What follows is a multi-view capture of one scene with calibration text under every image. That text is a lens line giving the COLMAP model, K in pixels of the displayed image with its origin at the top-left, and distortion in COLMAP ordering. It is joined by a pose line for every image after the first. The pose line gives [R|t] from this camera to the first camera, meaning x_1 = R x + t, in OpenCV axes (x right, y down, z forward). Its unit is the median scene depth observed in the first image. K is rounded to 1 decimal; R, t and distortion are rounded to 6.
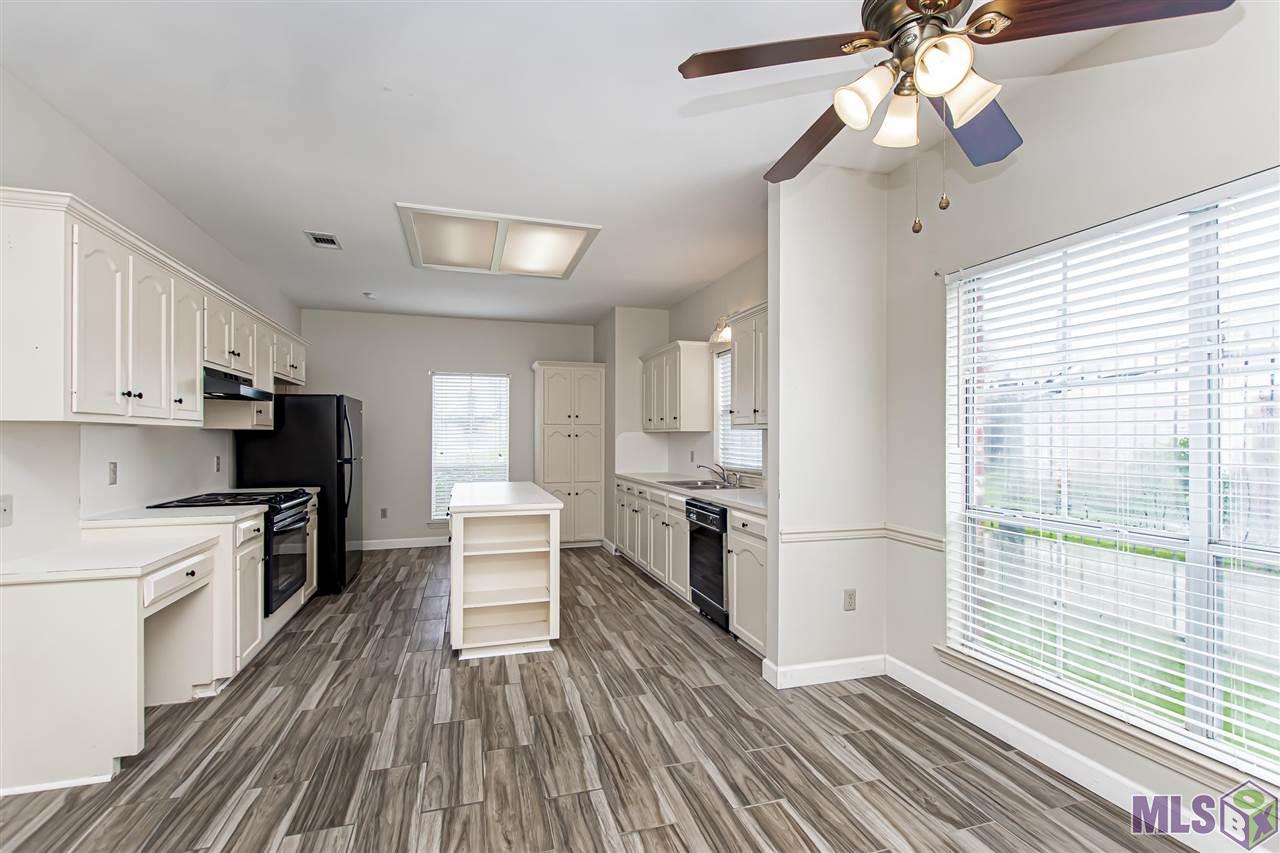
lens RADIAL K [[563.4, 0, 641.0], [0, 563.4, 434.7], [0, 0, 1]] dist [0.001396, -0.002548]
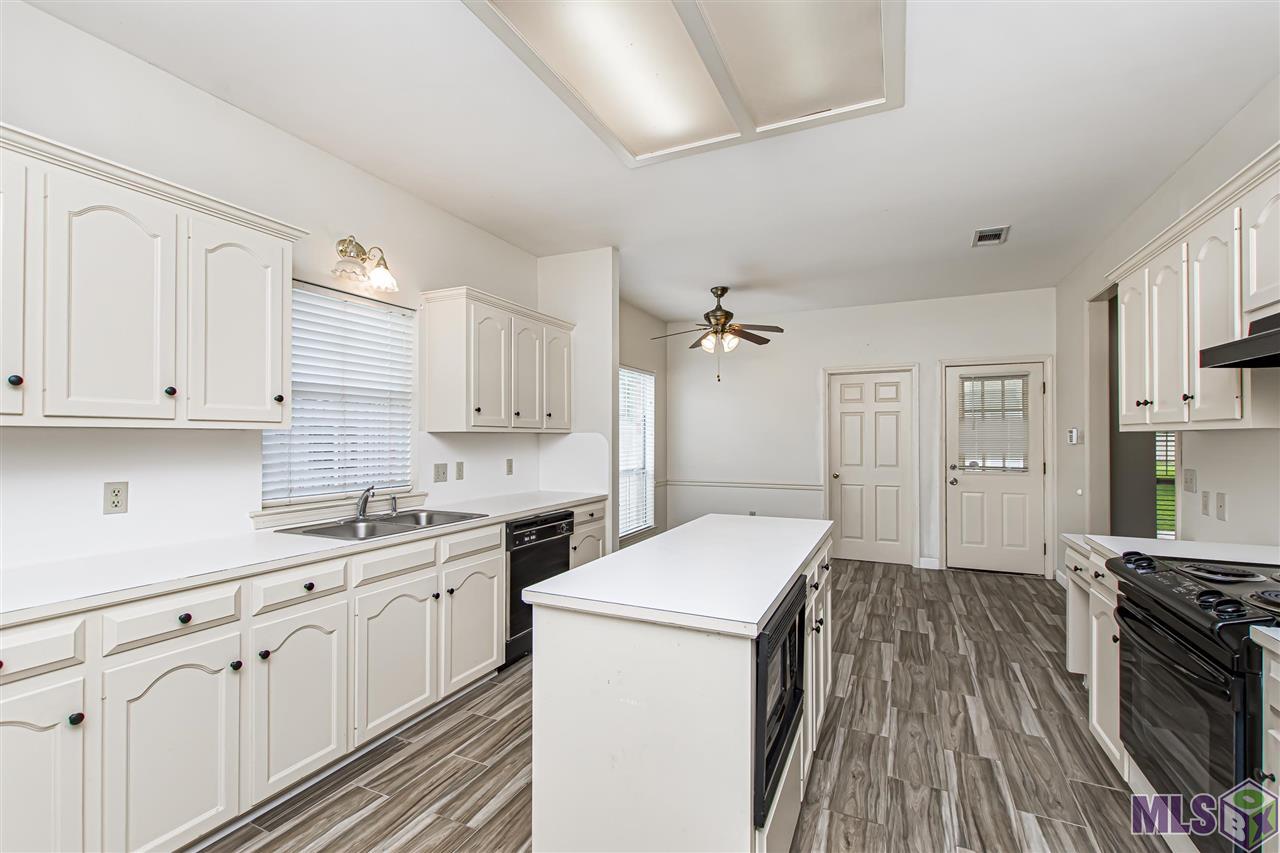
lens RADIAL K [[563.4, 0, 646.8], [0, 563.4, 429.9], [0, 0, 1]] dist [0.001396, -0.002548]
pose [[-0.750214, 0.009123, 0.661132, -0.846520], [-0.004082, 0.999822, -0.018428, 0.004211], [-0.661182, -0.016524, -0.750043, 2.231311]]
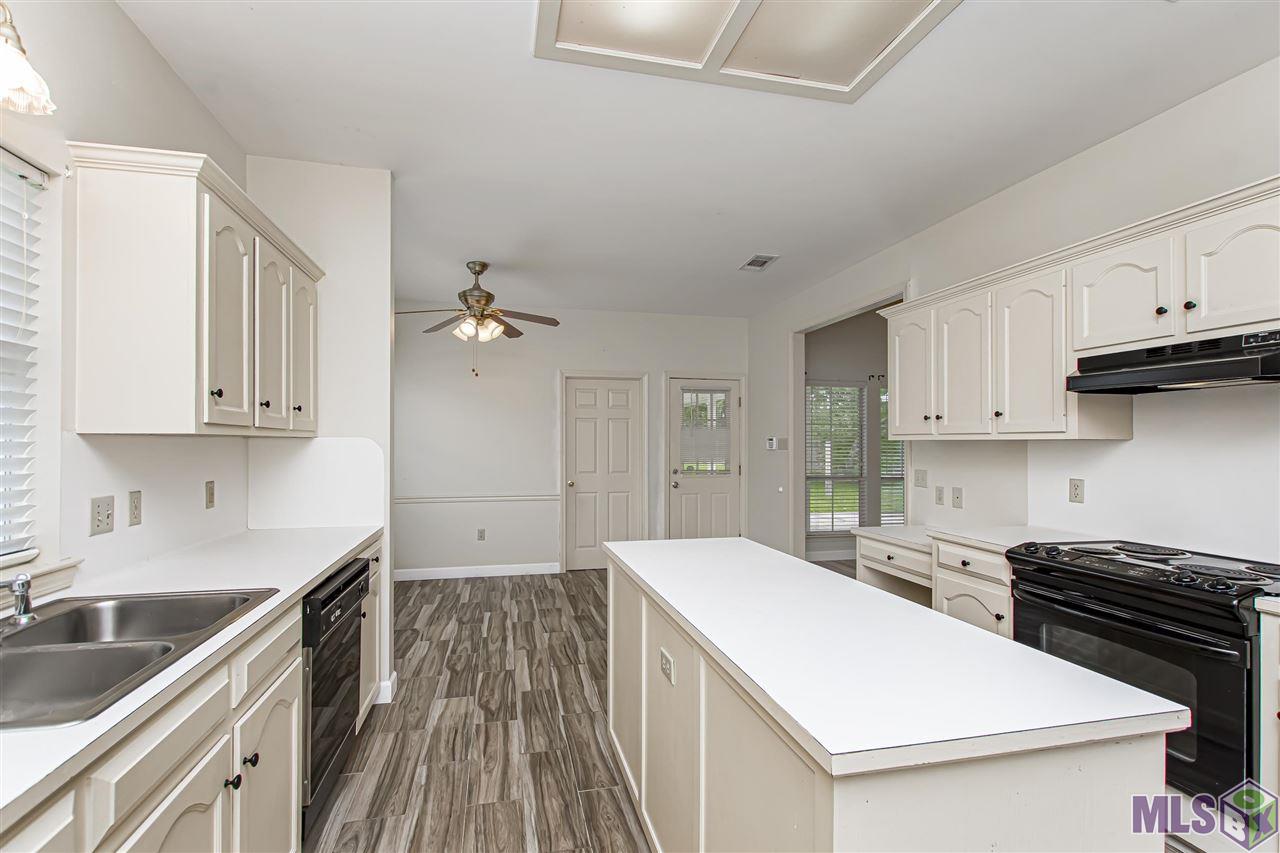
lens RADIAL K [[563.4, 0, 632.2], [0, 563.4, 436.8], [0, 0, 1]] dist [0.001396, -0.002548]
pose [[-0.997874, -0.000713, 0.065174, -0.282317], [-0.001884, 0.999838, -0.017906, 0.000503], [-0.065151, -0.017990, -0.997713, 2.179274]]
